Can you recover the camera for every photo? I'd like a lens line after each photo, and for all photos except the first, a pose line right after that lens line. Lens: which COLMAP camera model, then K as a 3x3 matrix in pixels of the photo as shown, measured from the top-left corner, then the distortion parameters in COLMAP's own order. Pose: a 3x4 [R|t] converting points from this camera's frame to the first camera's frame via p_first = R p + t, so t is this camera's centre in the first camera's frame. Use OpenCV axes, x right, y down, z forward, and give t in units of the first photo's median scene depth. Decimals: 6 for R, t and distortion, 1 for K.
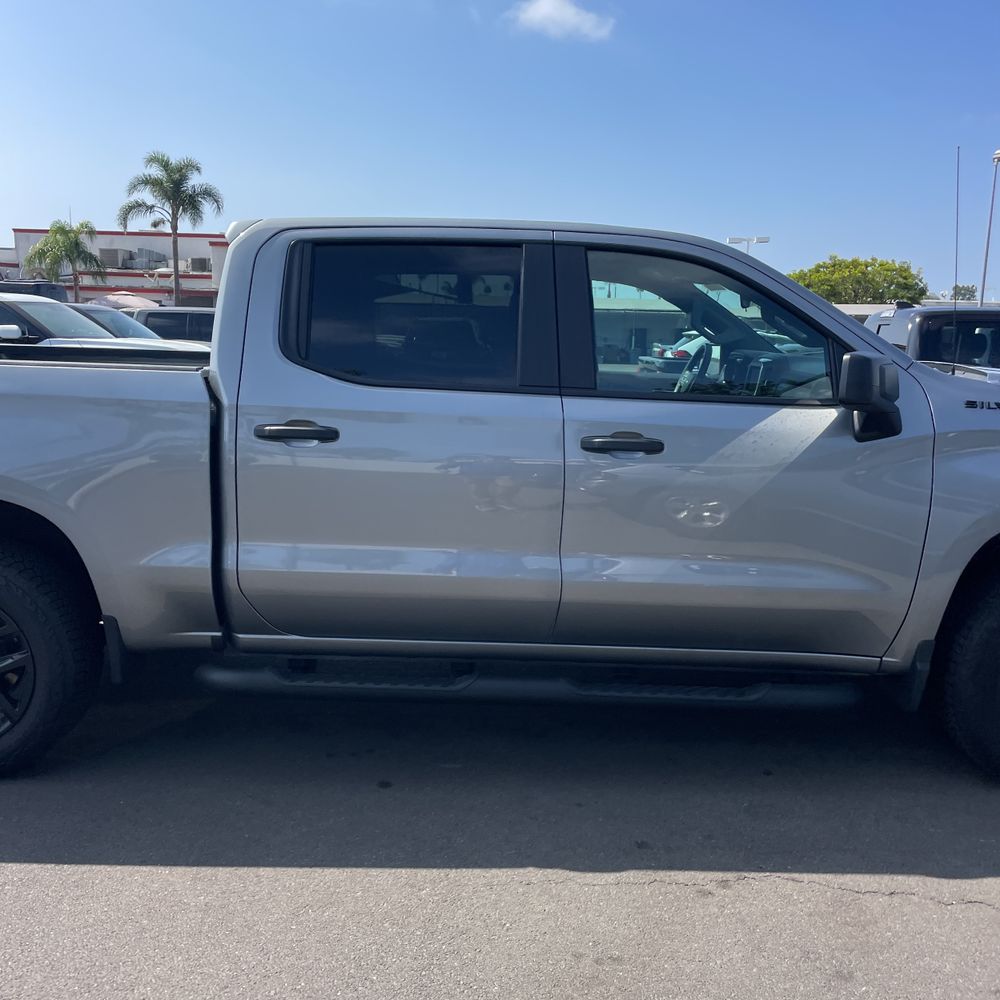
lens RADIAL K [[1018.5, 0, 504.7], [0, 1018.5, 540.8], [0, 0, 1]] dist [0.037049, 0.000000]
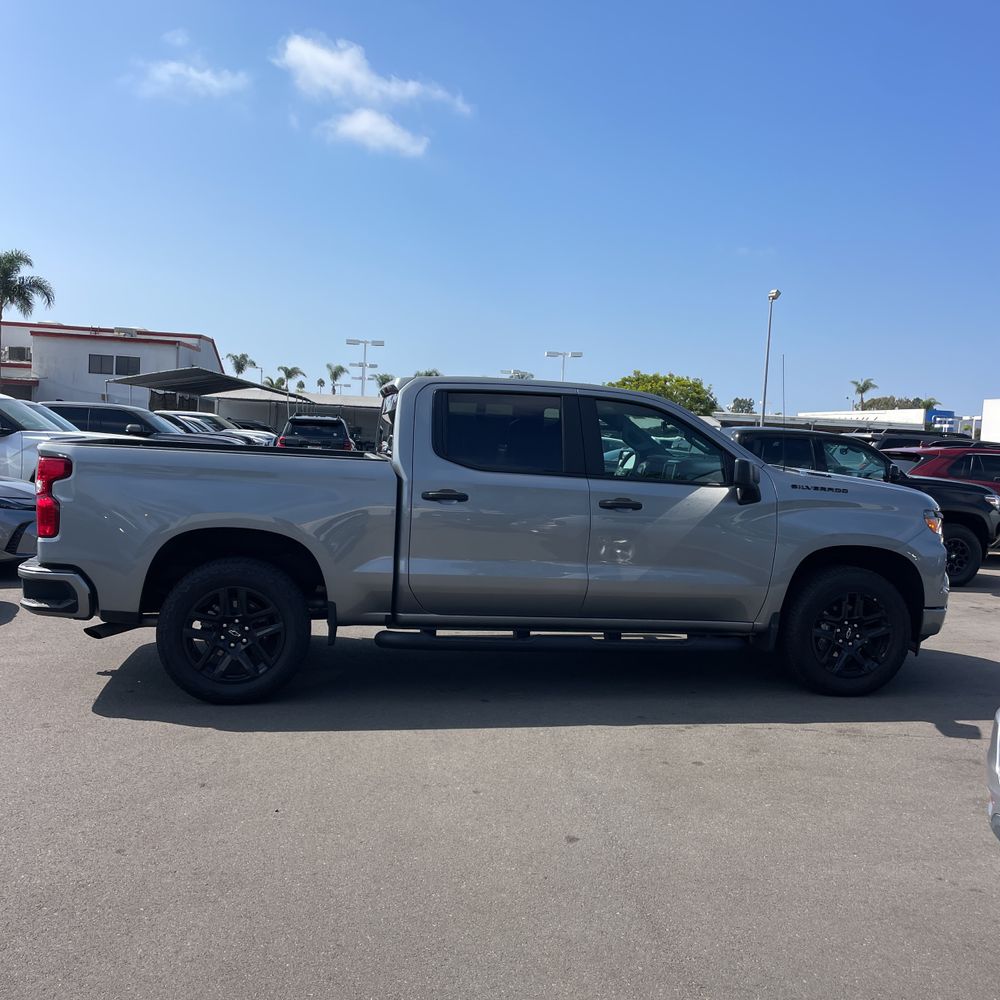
lens RADIAL K [[1018.5, 0, 519.0], [0, 1018.5, 545.2], [0, 0, 1]] dist [0.037049, 0.000000]
pose [[0.980541, 0.004061, 0.196272, -0.407483], [0.013732, 0.995918, -0.089212, 0.133946], [-0.195833, 0.090172, 0.976483, -0.724335]]
